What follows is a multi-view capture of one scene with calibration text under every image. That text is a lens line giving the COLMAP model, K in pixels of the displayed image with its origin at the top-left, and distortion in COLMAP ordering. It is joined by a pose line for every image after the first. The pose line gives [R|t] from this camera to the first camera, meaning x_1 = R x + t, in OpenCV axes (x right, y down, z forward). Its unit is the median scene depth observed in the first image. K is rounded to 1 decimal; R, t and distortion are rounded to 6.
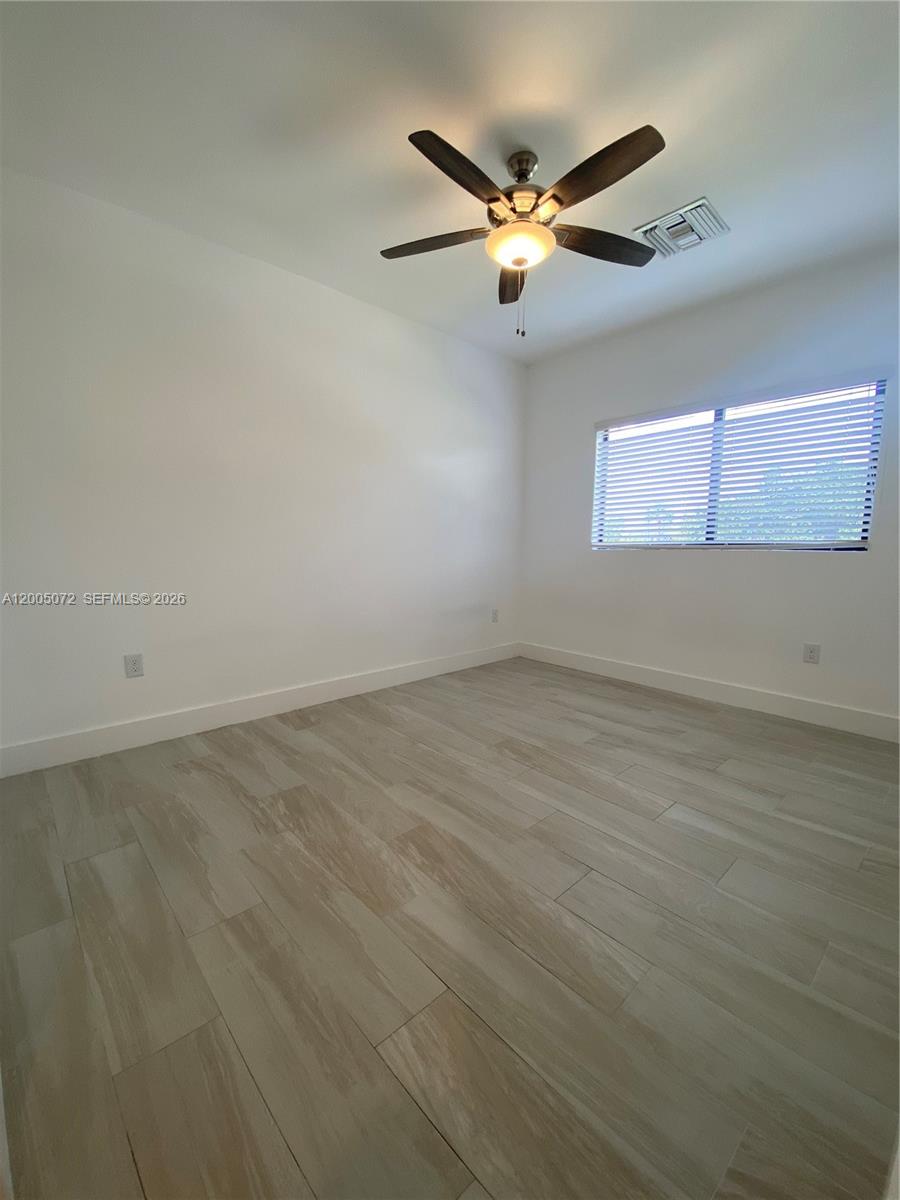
lens RADIAL K [[485.8, 0, 452.8], [0, 485.8, 606.1], [0, 0, 1]] dist [0.026742, -0.022687]
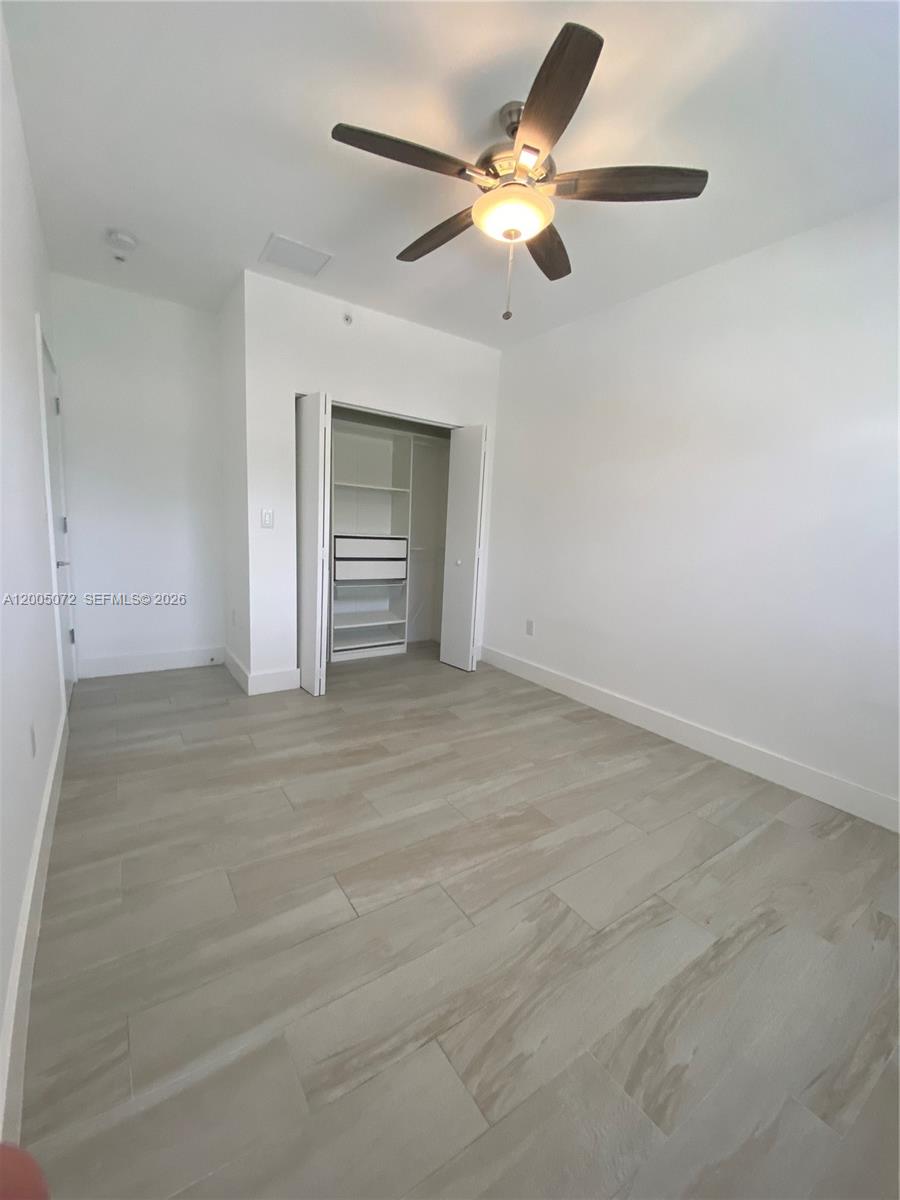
lens RADIAL K [[485.8, 0, 452.8], [0, 485.8, 606.1], [0, 0, 1]] dist [0.026742, -0.022687]
pose [[-0.130147, 0.155277, -0.979260, 0.931705], [-0.185335, 0.966442, 0.177876, -0.177822], [0.974019, 0.204641, -0.097001, 0.954811]]
